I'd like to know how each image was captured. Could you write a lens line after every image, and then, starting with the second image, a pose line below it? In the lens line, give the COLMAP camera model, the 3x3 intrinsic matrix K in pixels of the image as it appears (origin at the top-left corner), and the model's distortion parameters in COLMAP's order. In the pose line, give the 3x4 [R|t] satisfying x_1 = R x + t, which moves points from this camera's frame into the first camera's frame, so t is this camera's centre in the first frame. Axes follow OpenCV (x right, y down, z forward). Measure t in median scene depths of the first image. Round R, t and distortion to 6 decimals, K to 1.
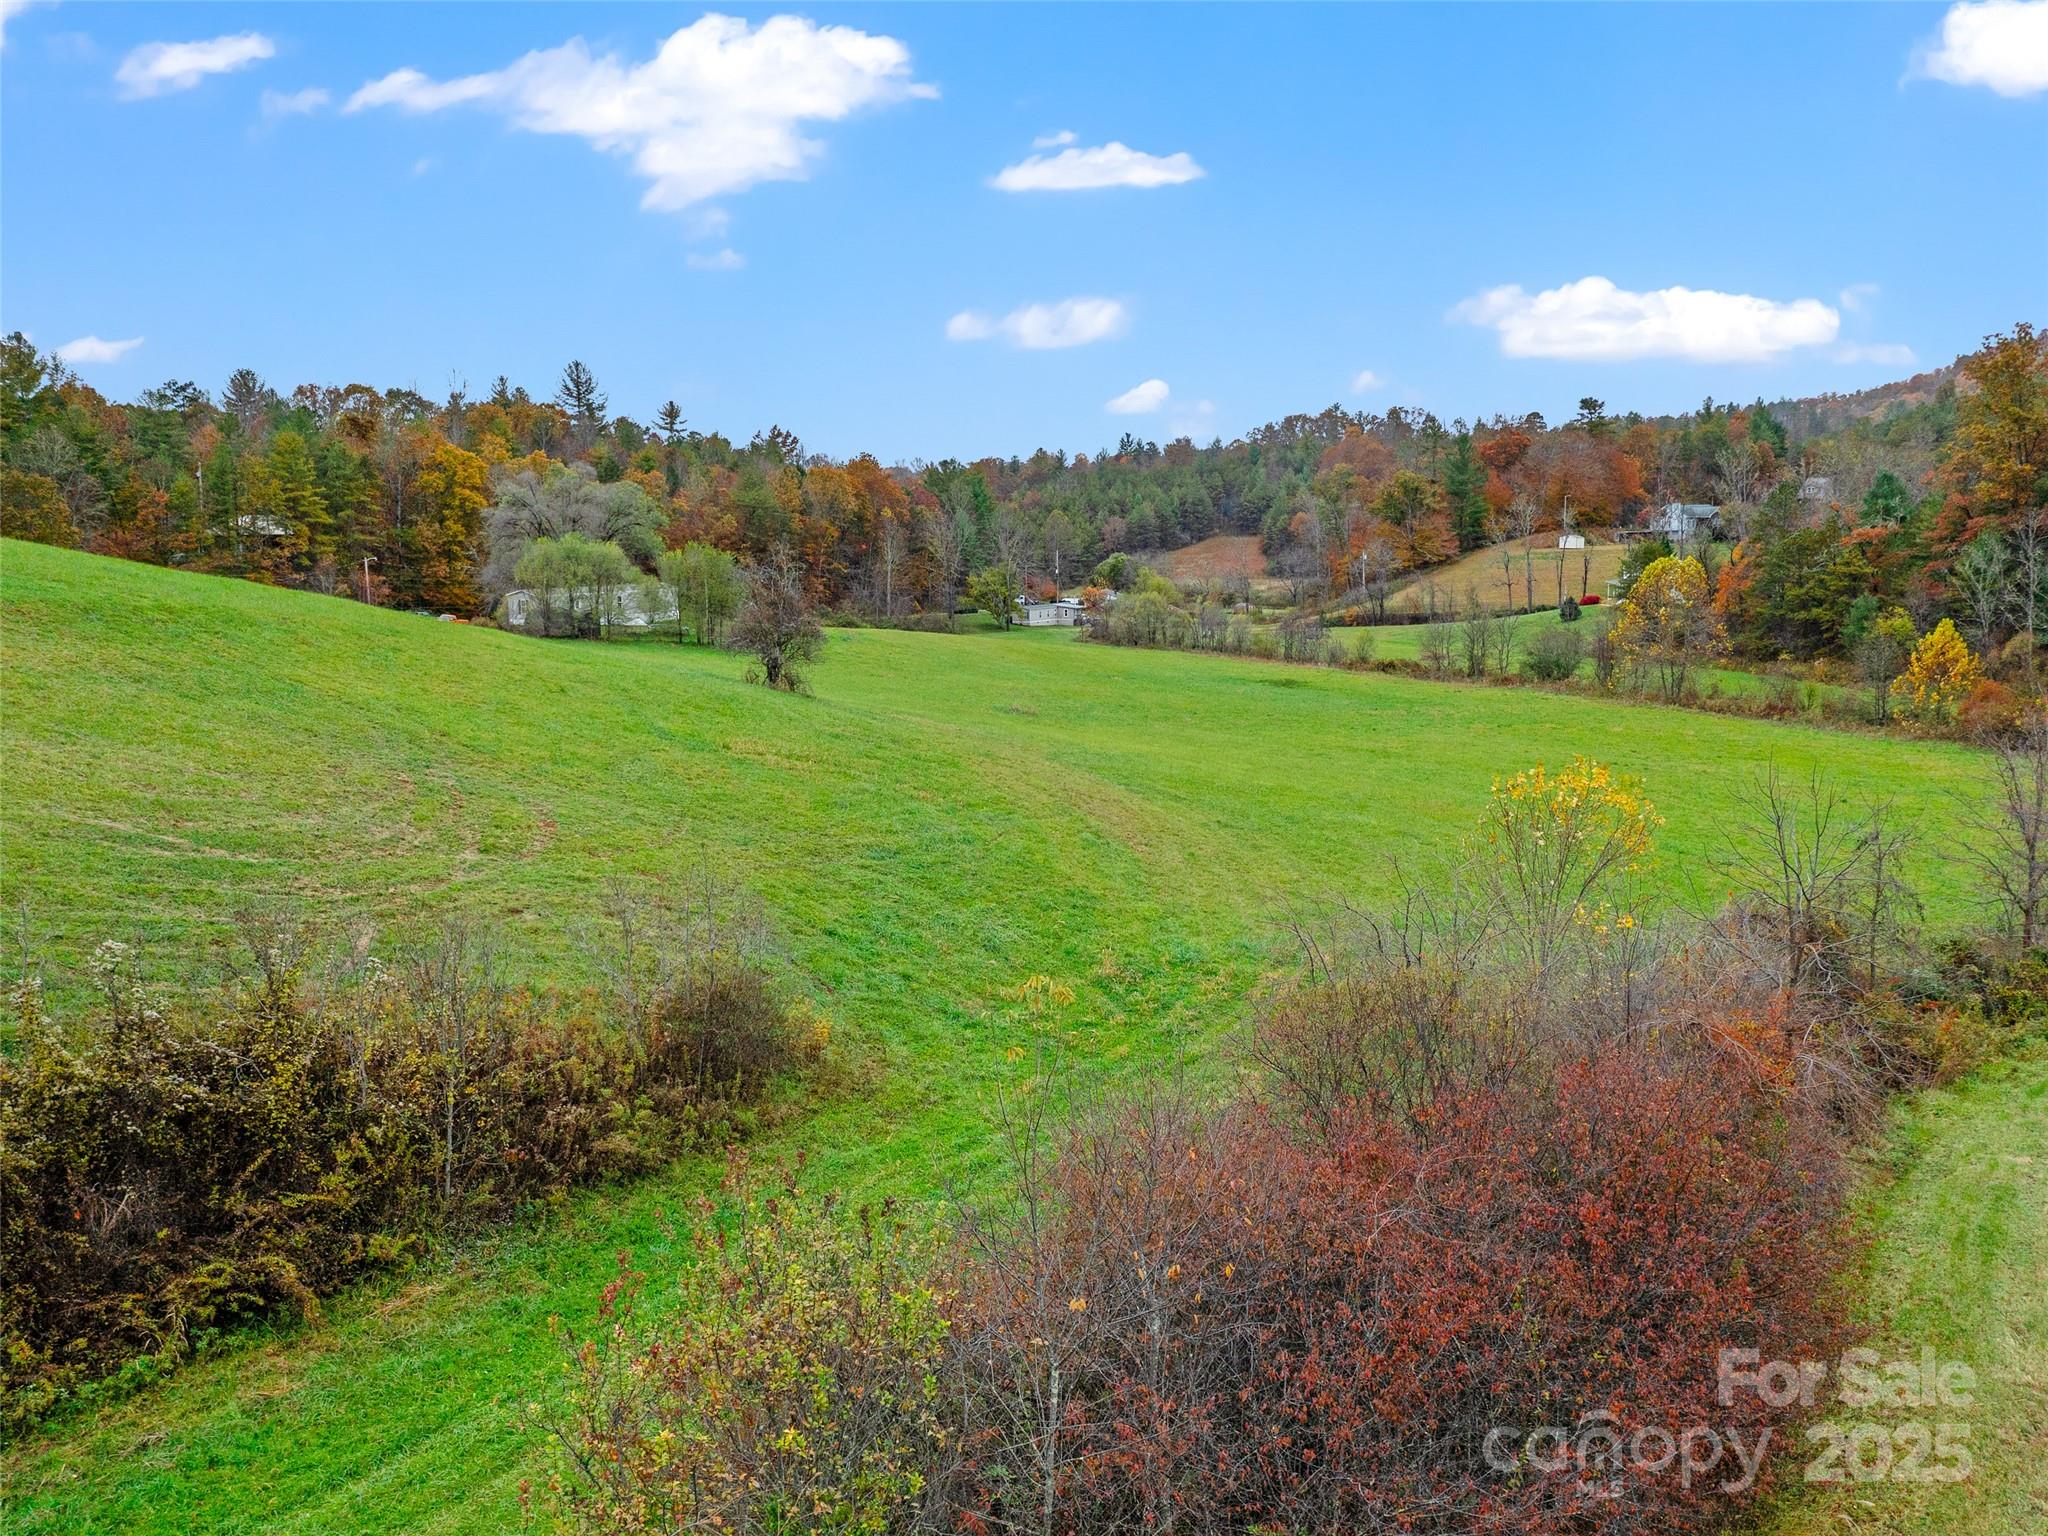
lens RADIAL K [[1806.3, 0, 1009.9], [0, 1806.3, 760.1], [0, 0, 1]] dist [-0.011009, 0.003708]
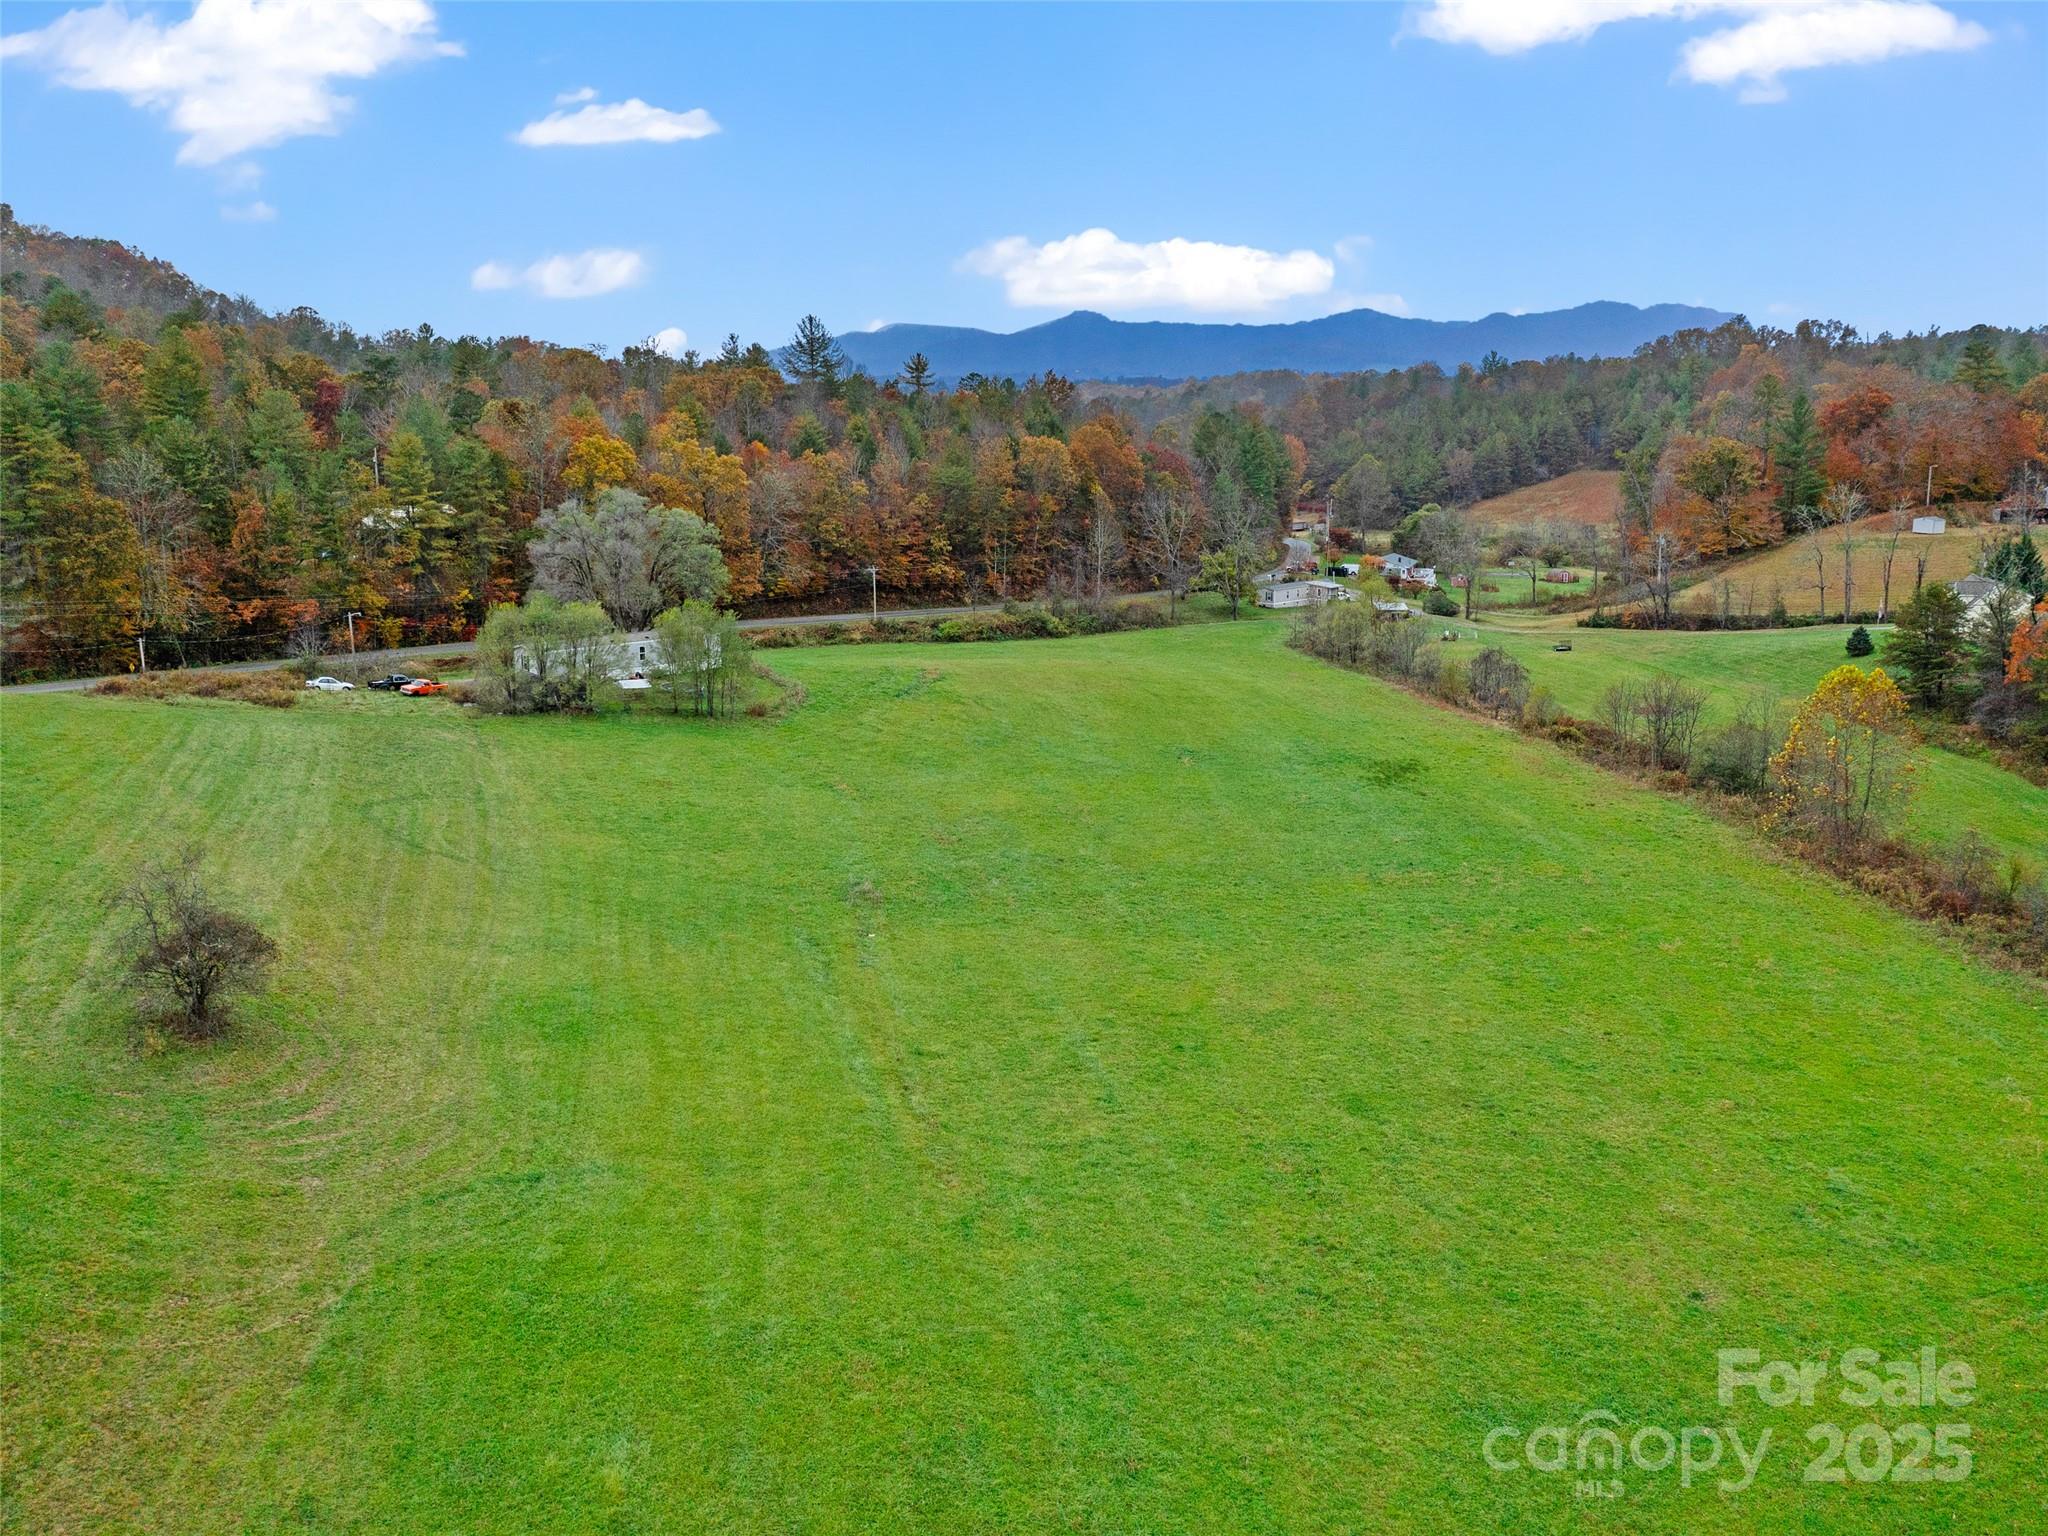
lens RADIAL K [[1806.3, 0, 1009.9], [0, 1806.3, 760.1], [0, 0, 1]] dist [-0.011009, 0.003708]
pose [[0.972813, 0.047690, -0.226627, 0.090914], [-0.033751, 0.997315, 0.064992, -0.051974], [0.229118, -0.055576, 0.971811, 0.080483]]
